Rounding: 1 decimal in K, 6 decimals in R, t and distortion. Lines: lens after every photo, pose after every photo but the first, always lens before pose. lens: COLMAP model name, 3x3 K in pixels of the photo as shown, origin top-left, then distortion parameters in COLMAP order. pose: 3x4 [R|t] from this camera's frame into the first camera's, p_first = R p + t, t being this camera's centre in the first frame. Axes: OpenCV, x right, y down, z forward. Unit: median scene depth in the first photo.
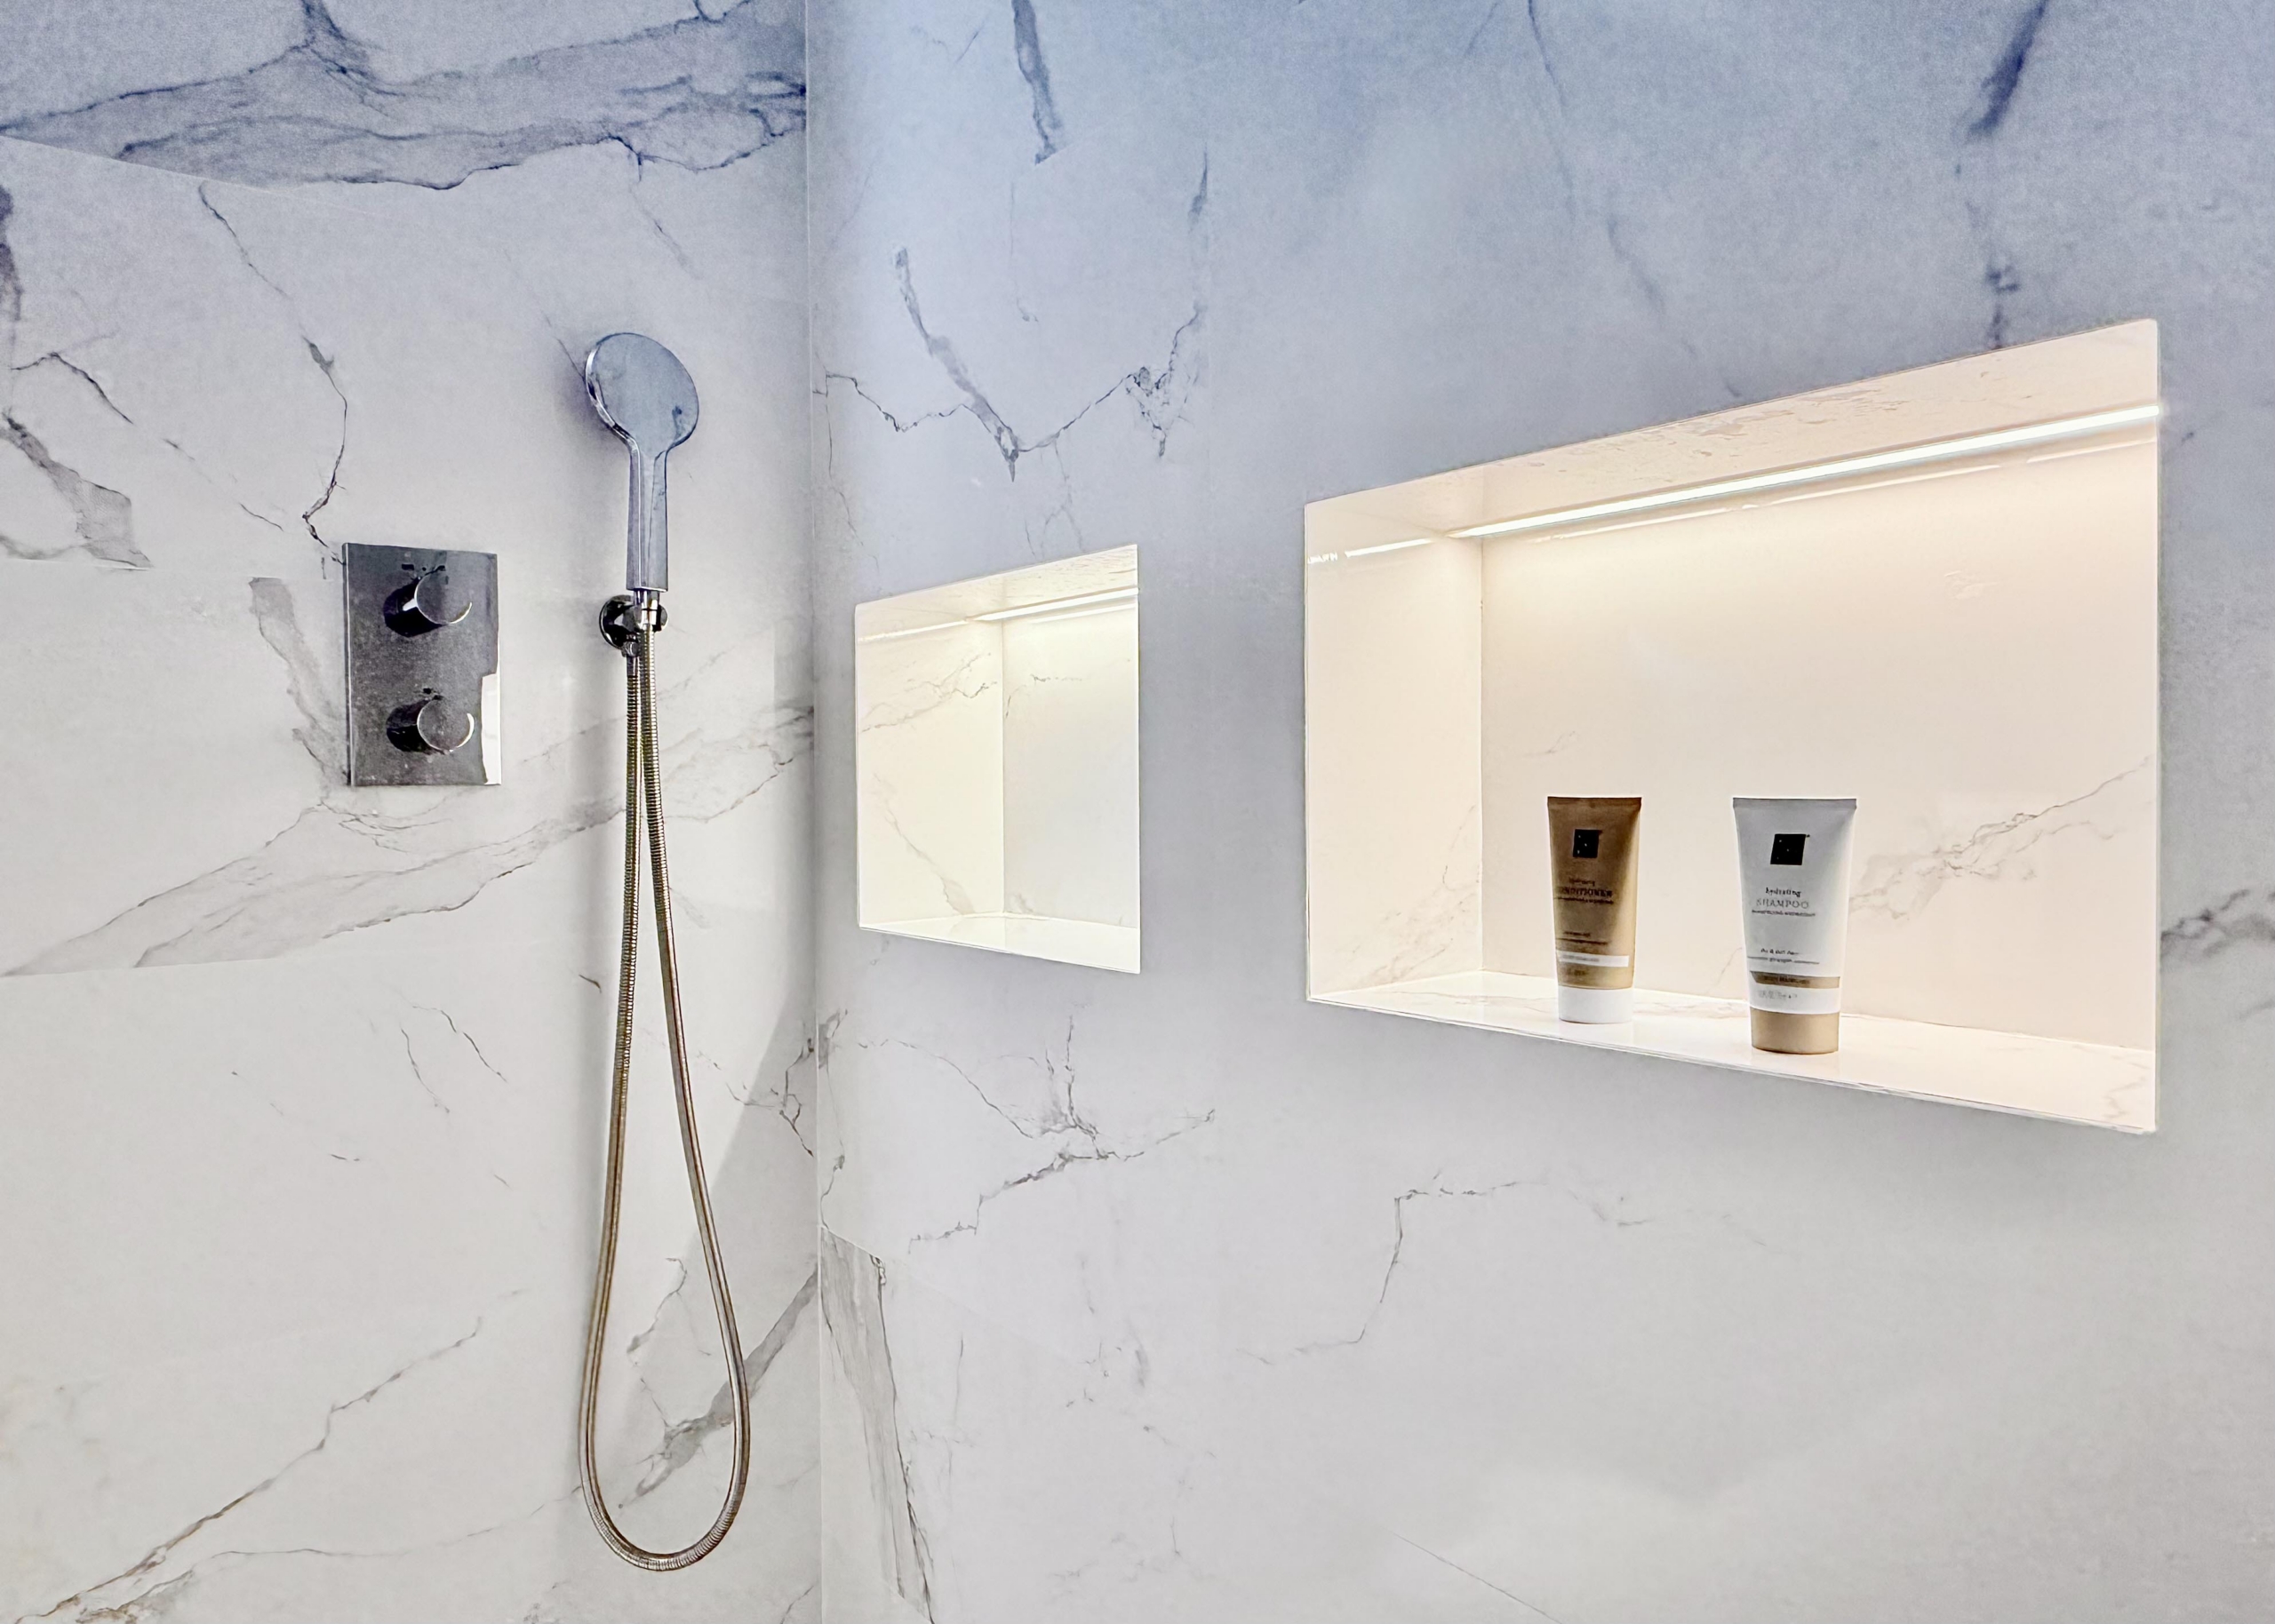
lens RADIAL K [[1416.0, 0, 1137.0], [0, 1416.0, 799.0], [0, 0, 1]] dist [0.001322, 0.001066]
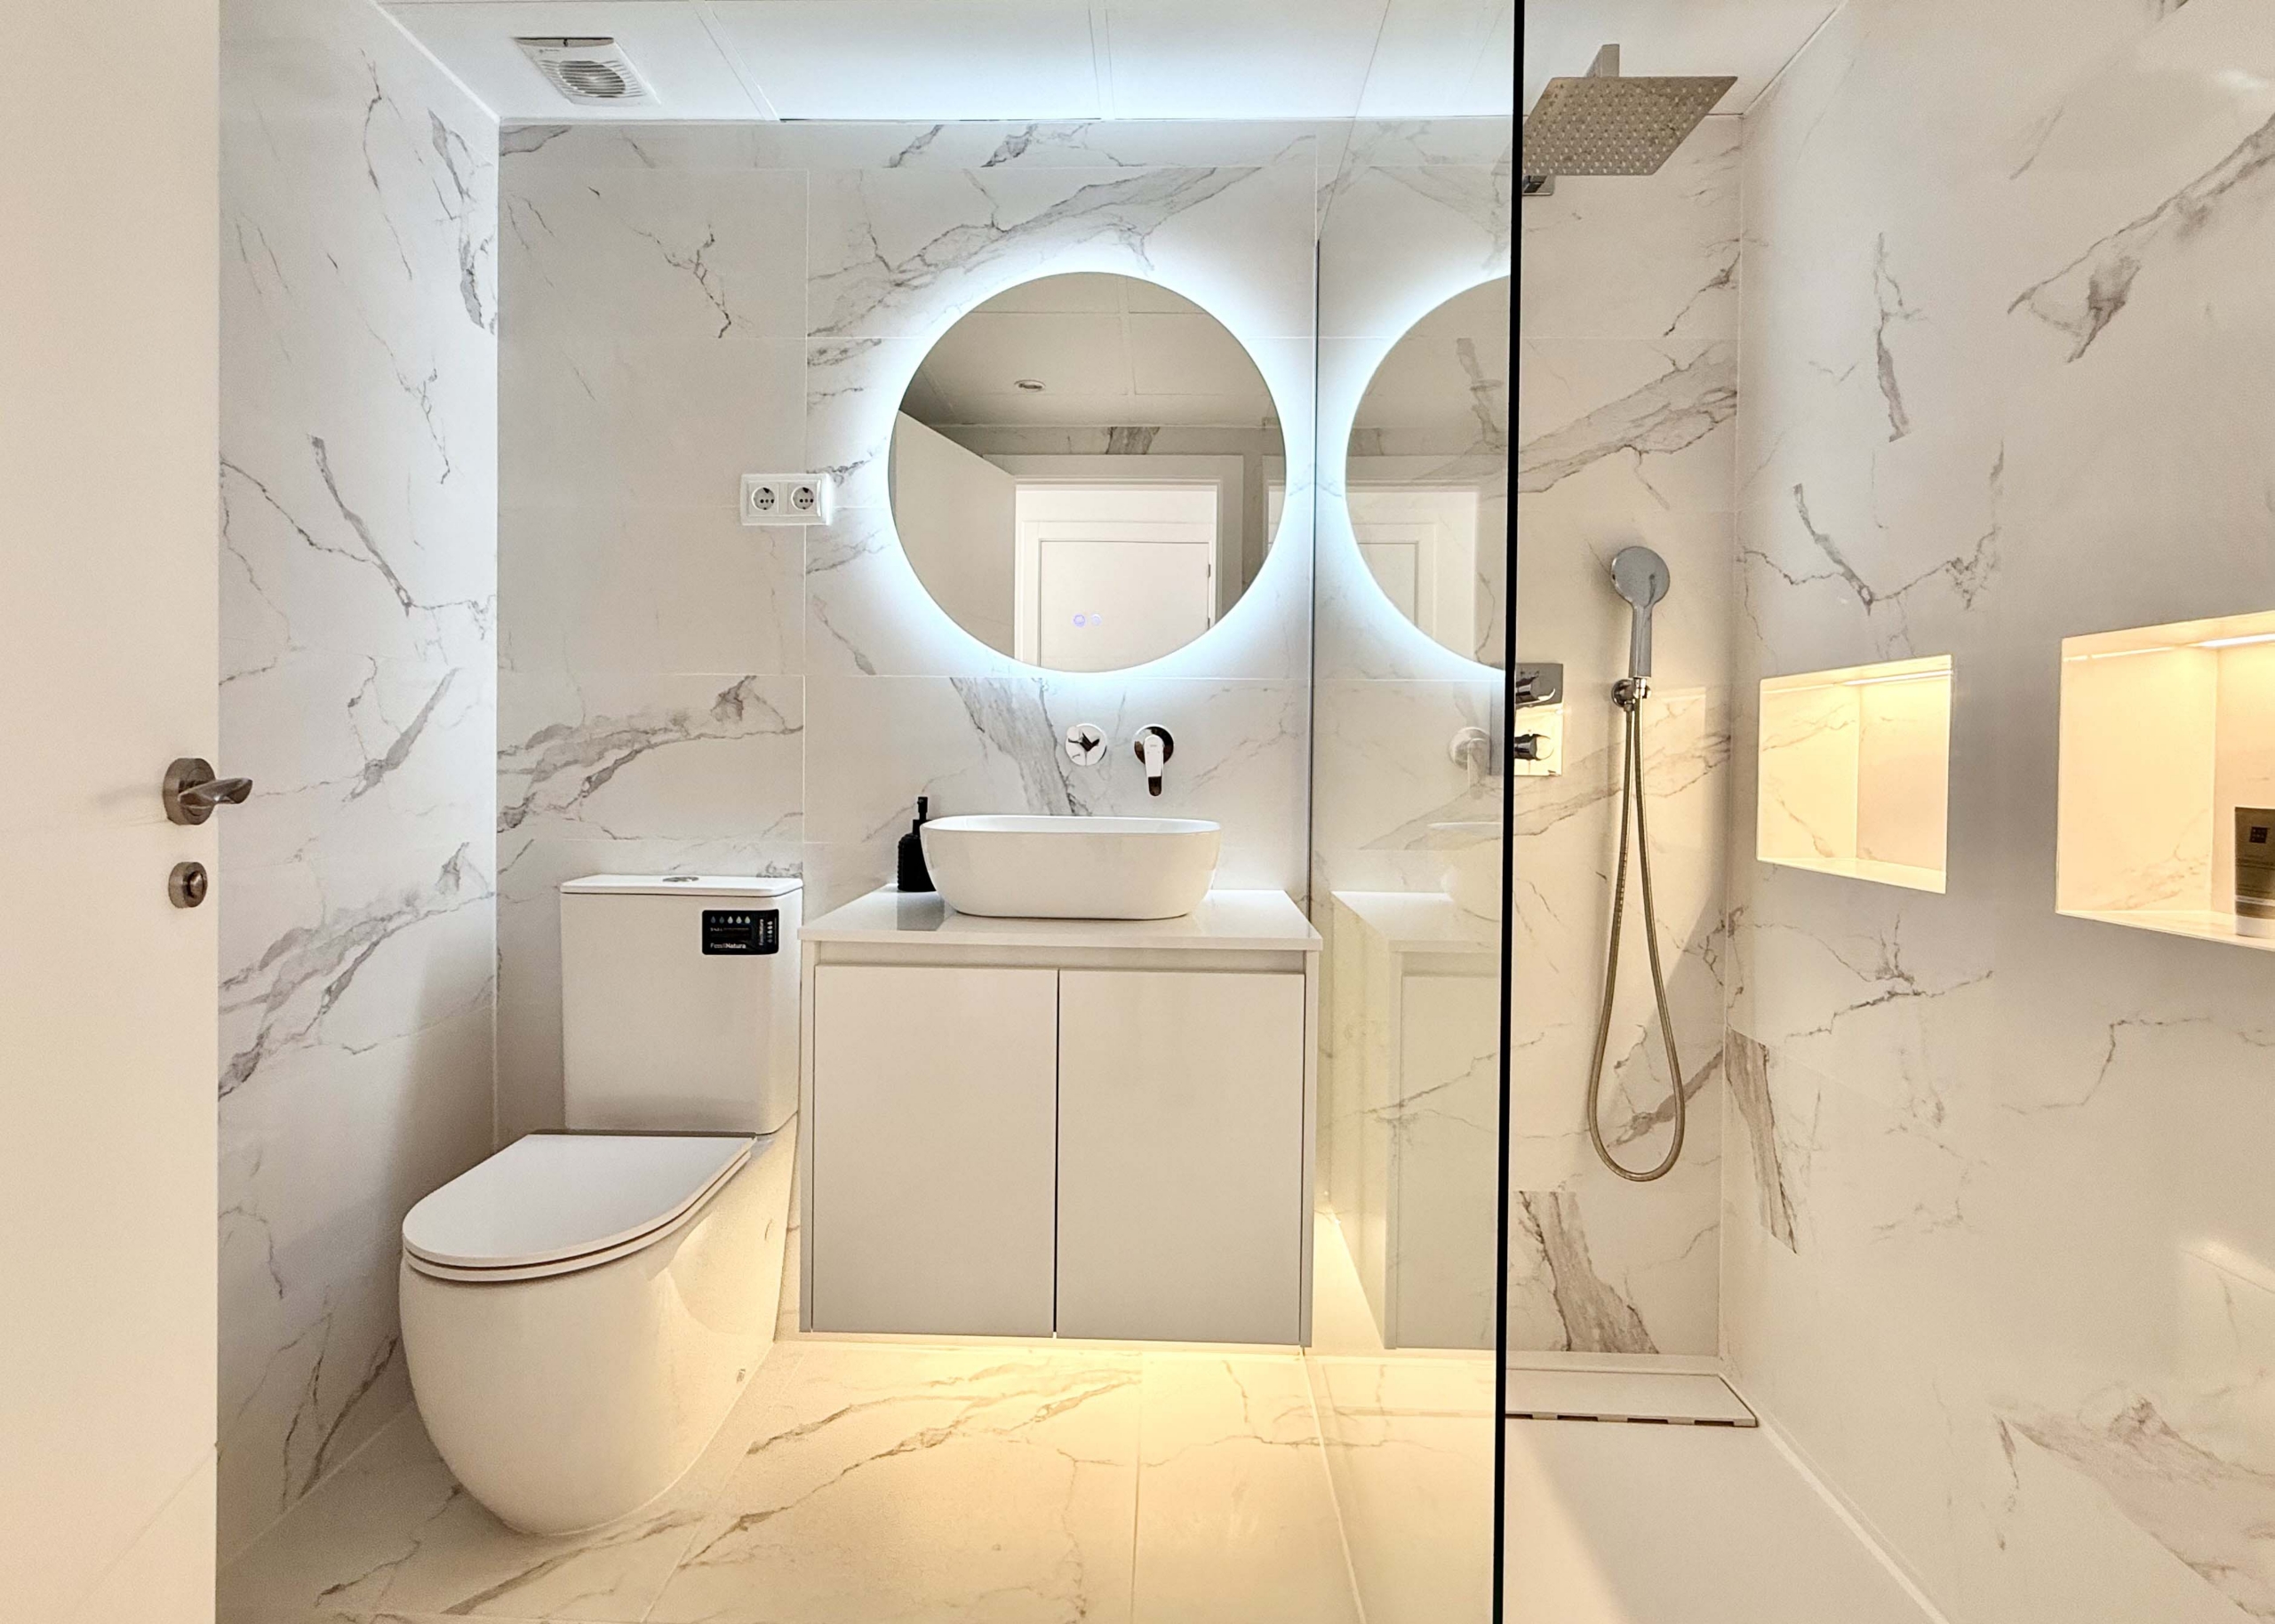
lens RADIAL K [[1012.9, 0, 1152.6], [0, 1012.9, 770.1], [0, 0, 1]] dist [-0.000718, 0.000043]
pose [[0.760803, 0.025104, -0.648497, 0.051403], [-0.026822, 0.999614, 0.007229, -0.012207], [0.648428, 0.011894, 0.761183, -0.491491]]
